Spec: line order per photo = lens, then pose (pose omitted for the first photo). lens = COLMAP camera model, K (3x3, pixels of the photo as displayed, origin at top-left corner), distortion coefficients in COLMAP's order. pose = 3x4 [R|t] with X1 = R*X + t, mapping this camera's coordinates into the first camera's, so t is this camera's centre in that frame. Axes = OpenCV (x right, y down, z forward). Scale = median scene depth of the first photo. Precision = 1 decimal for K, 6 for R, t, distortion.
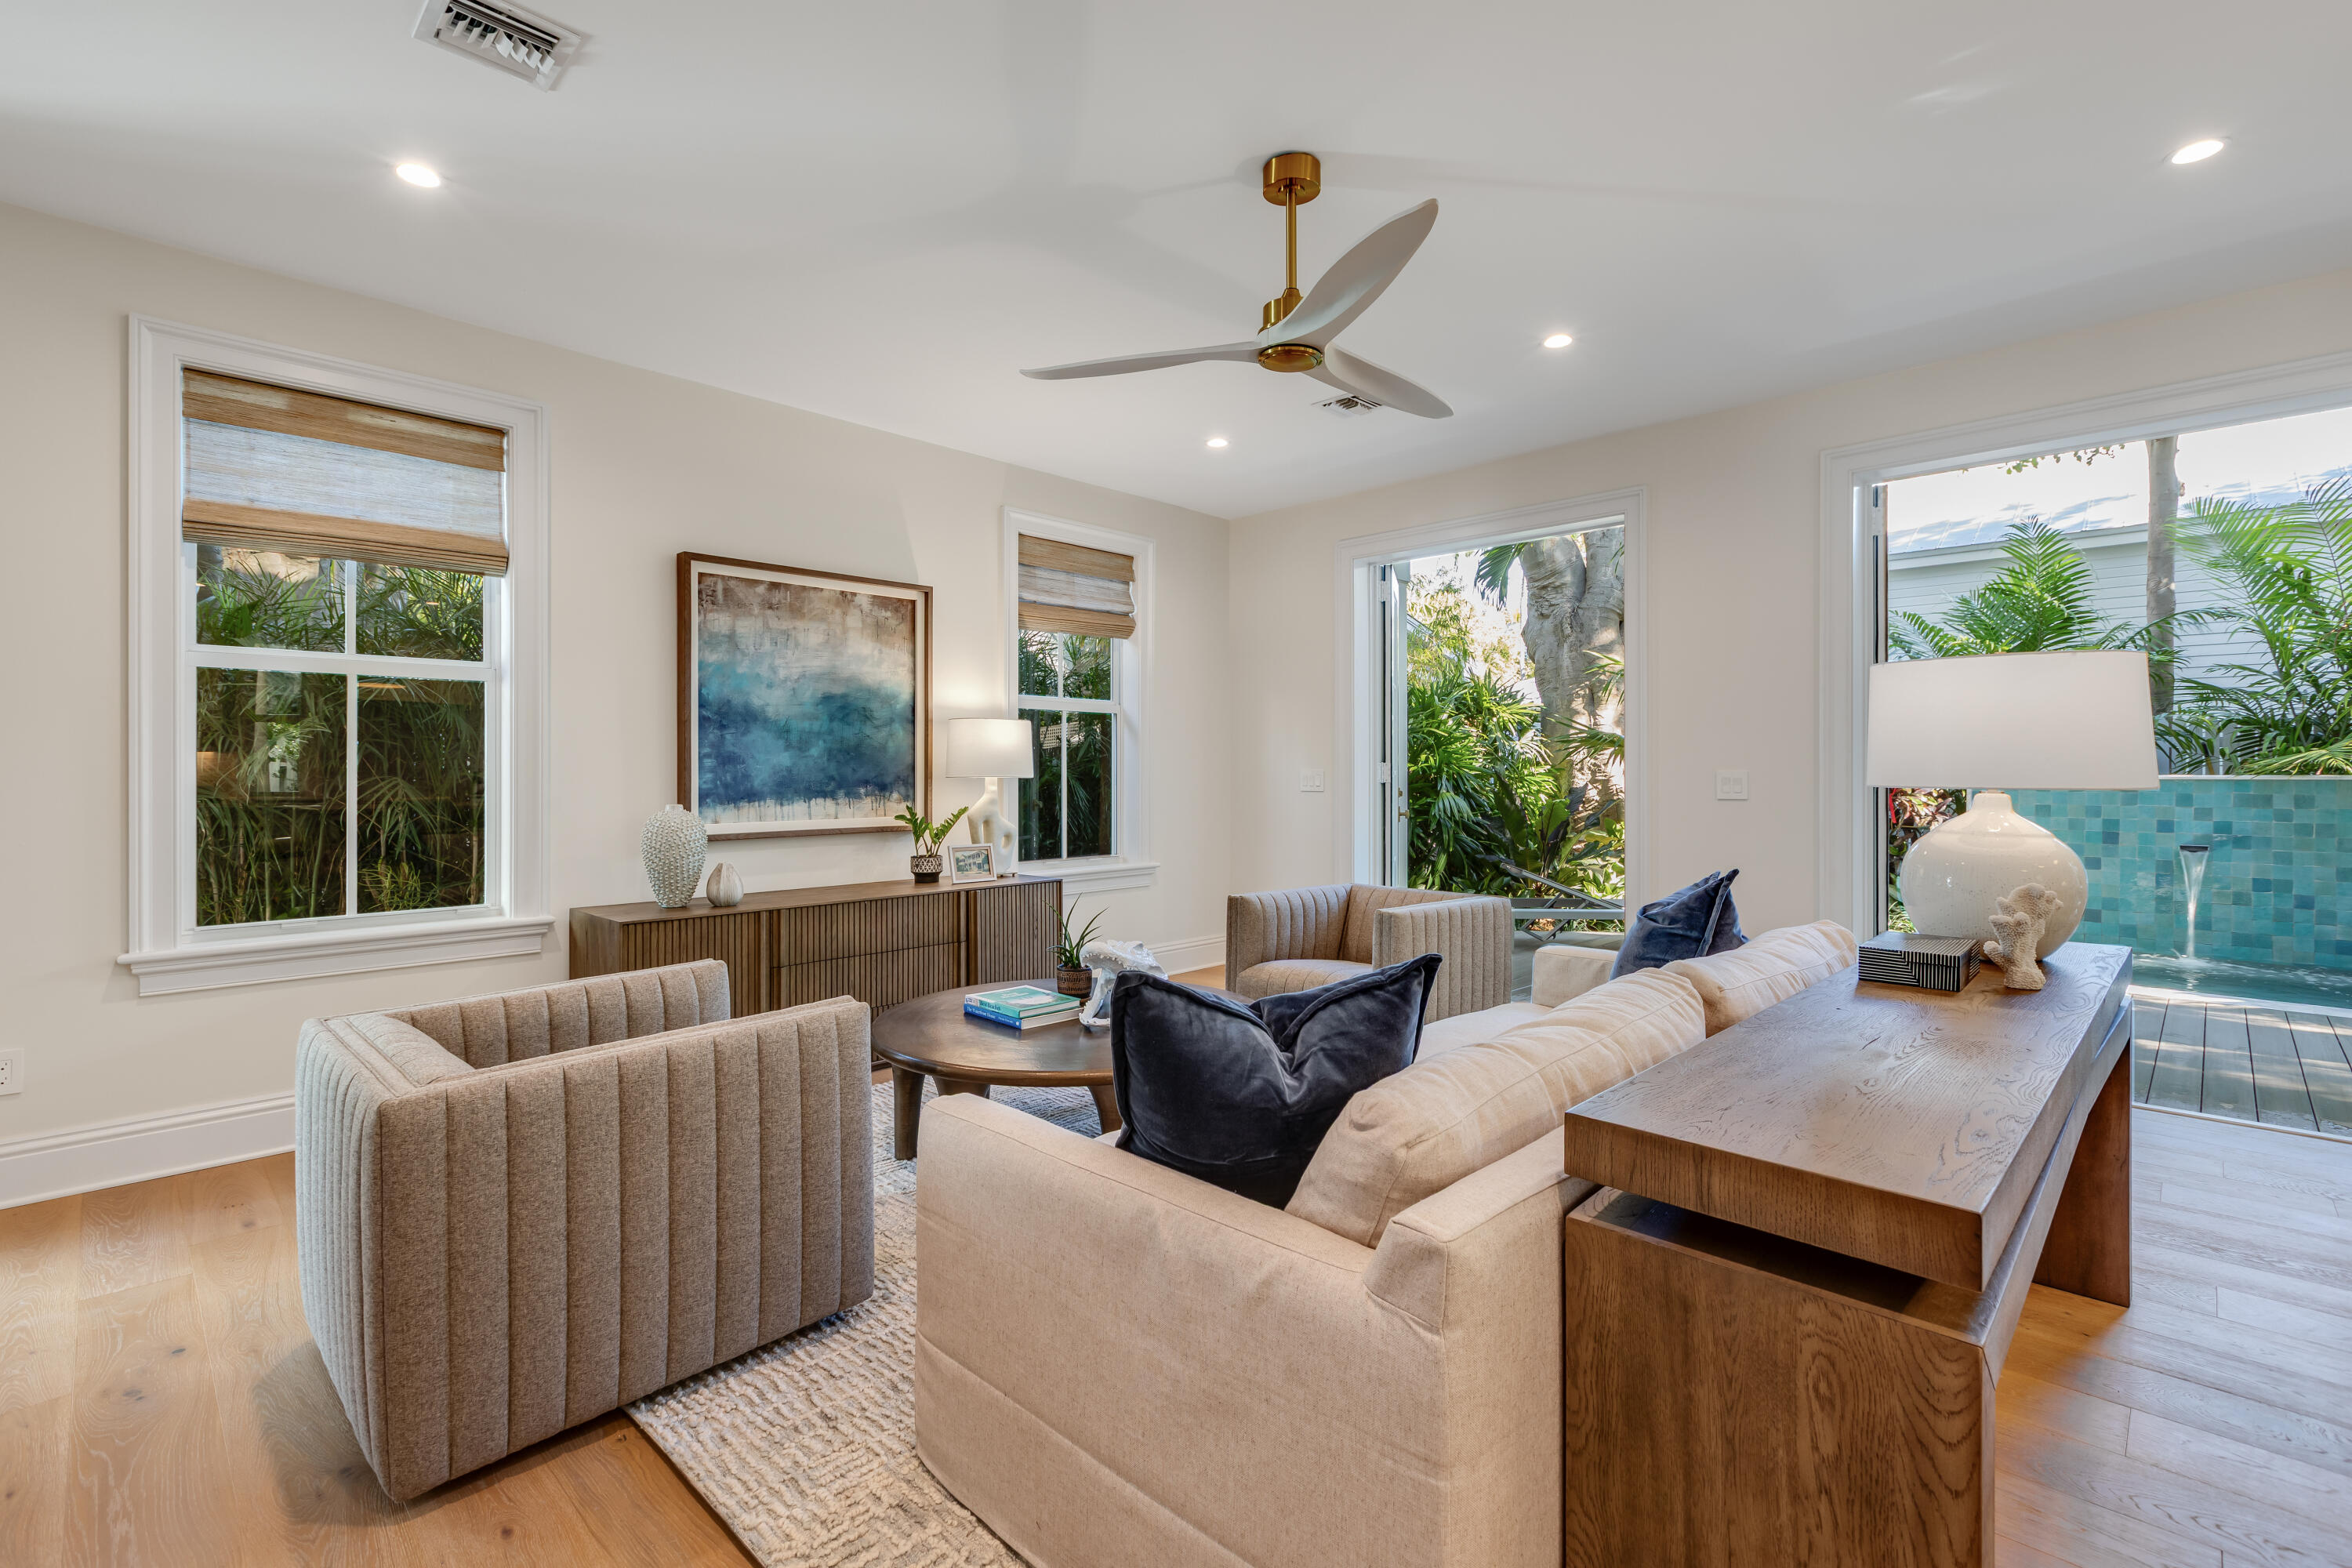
lens RADIAL K [[1042.5, 0, 1172.4], [0, 1042.5, 775.1], [0, 0, 1]] dist [0.000342, -0.000419]
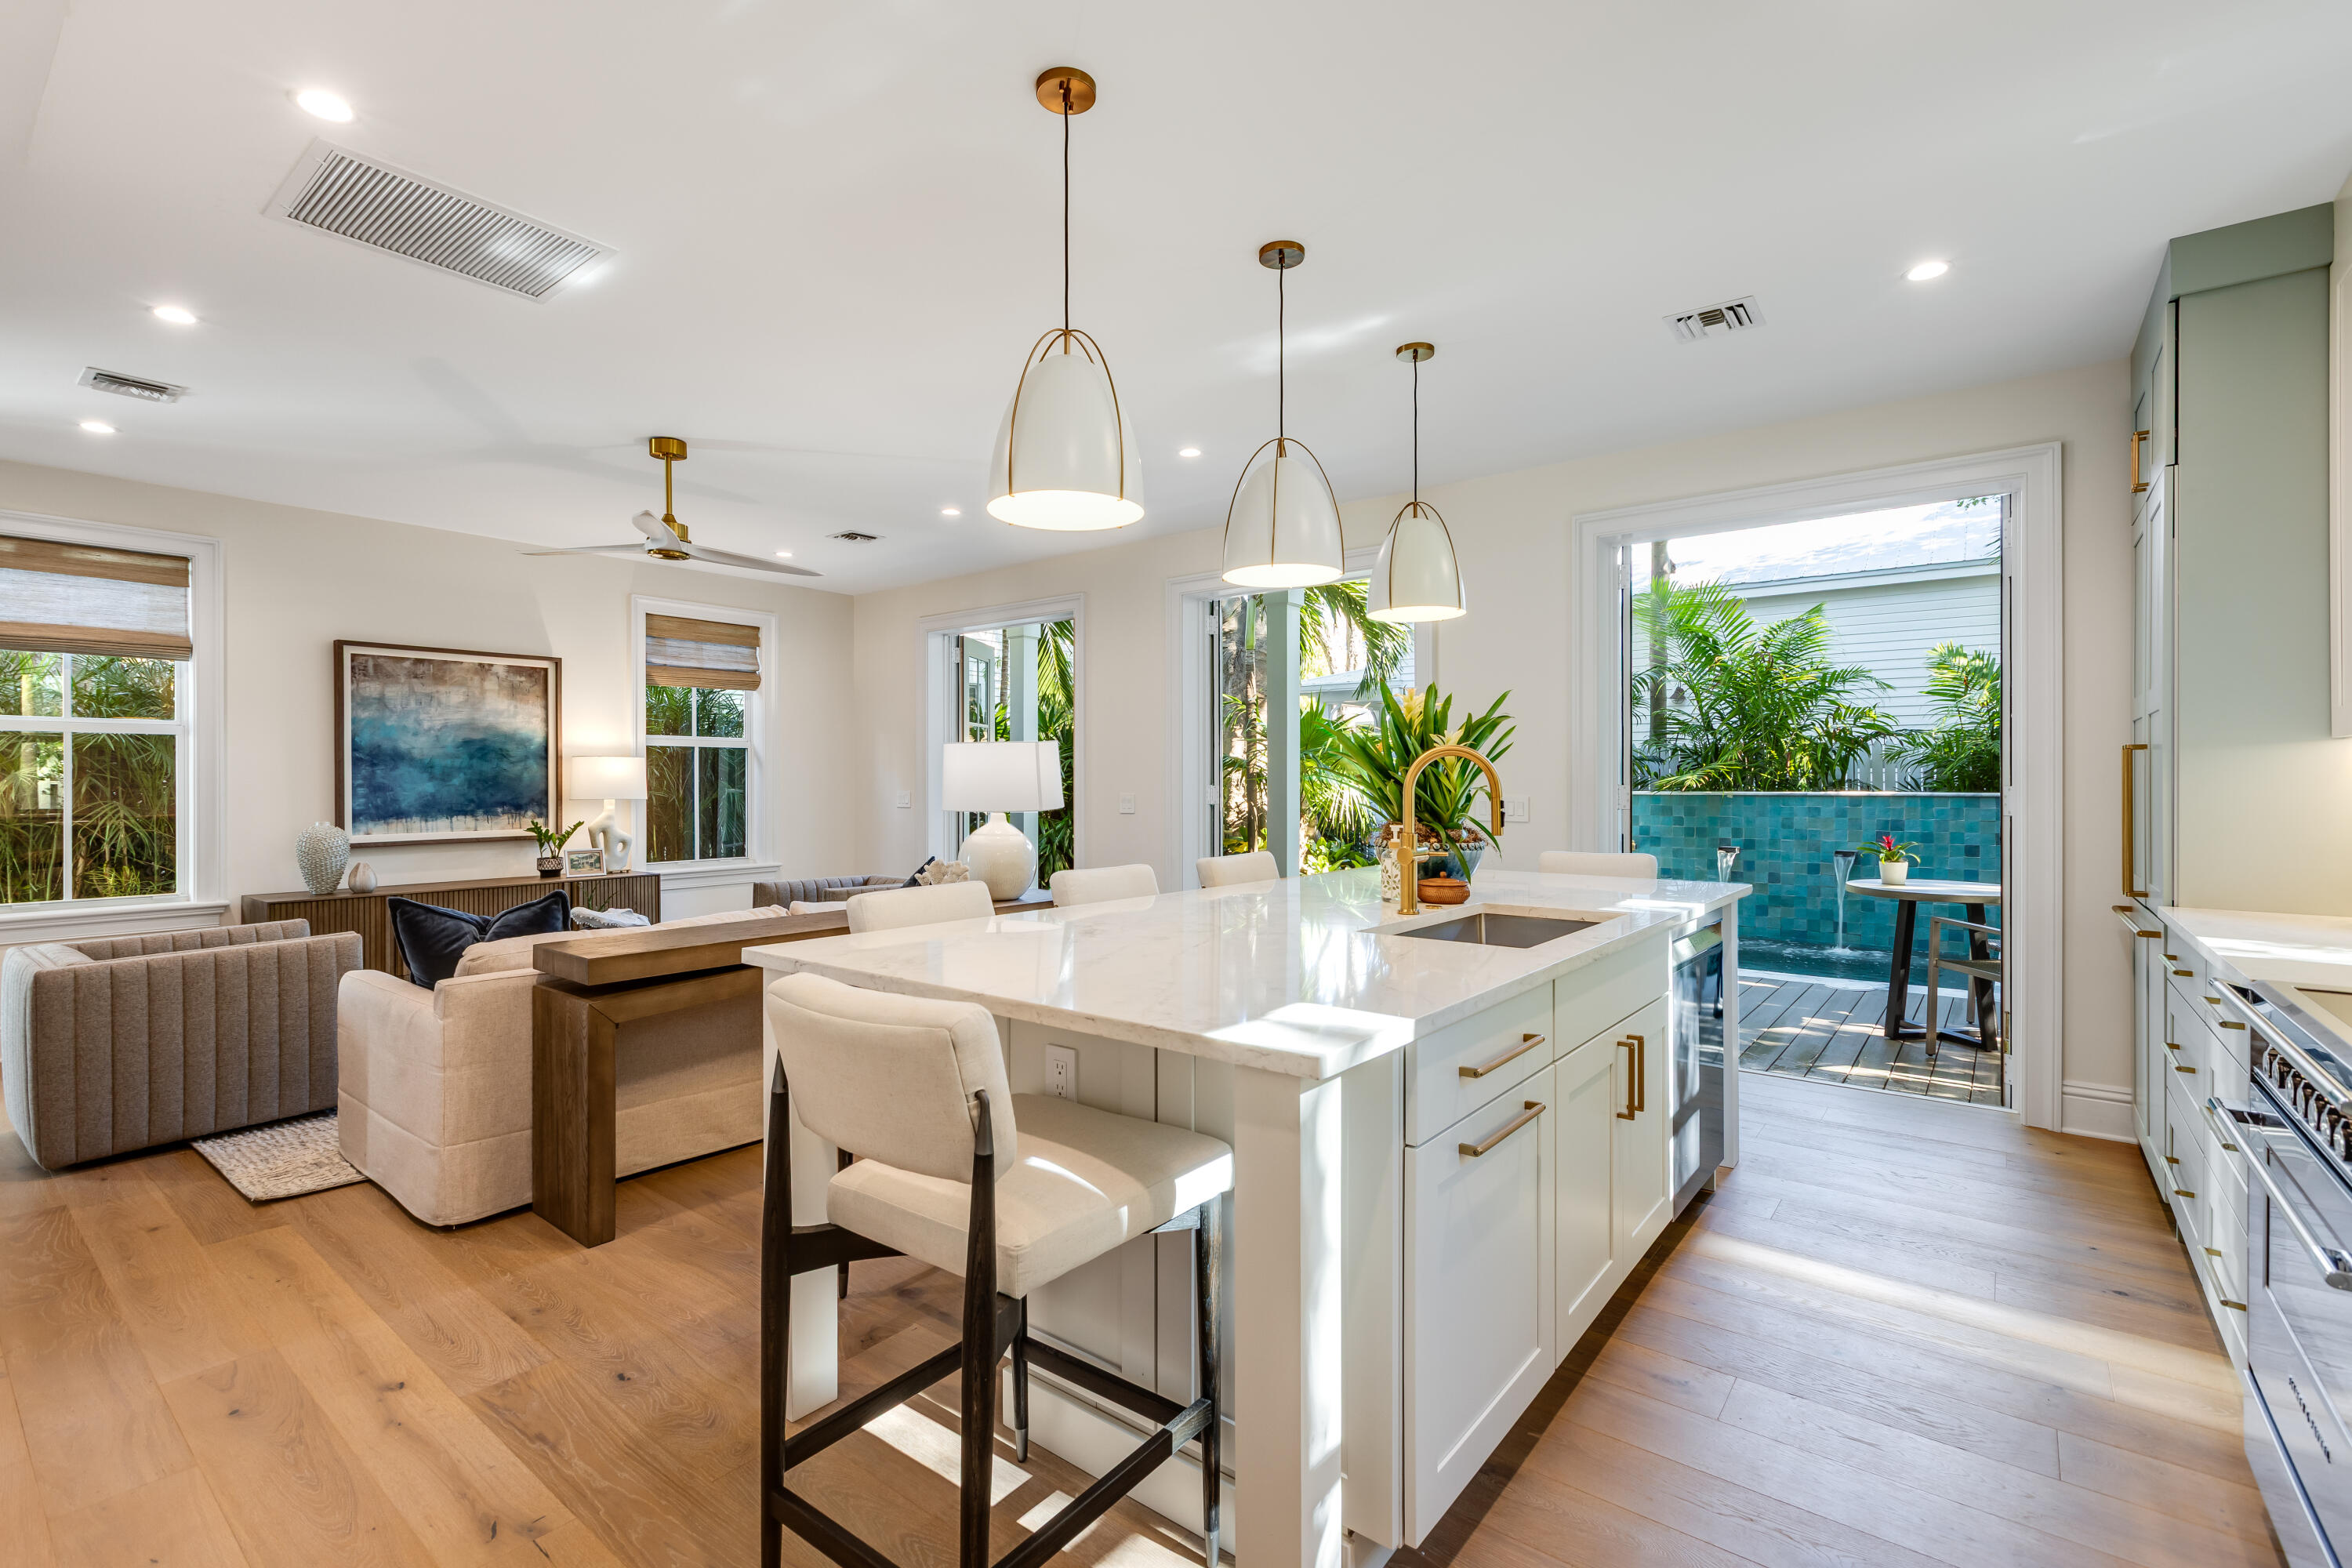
lens RADIAL K [[1046.9, 0, 1171.8], [0, 1046.9, 783.7], [0, 0, 1]] dist [0.007459, -0.002958]
pose [[0.995037, -0.001884, 0.099487, 0.451028], [0.001926, 0.999998, -0.000327, -0.017364], [-0.099486, 0.000517, 0.995039, -0.458585]]
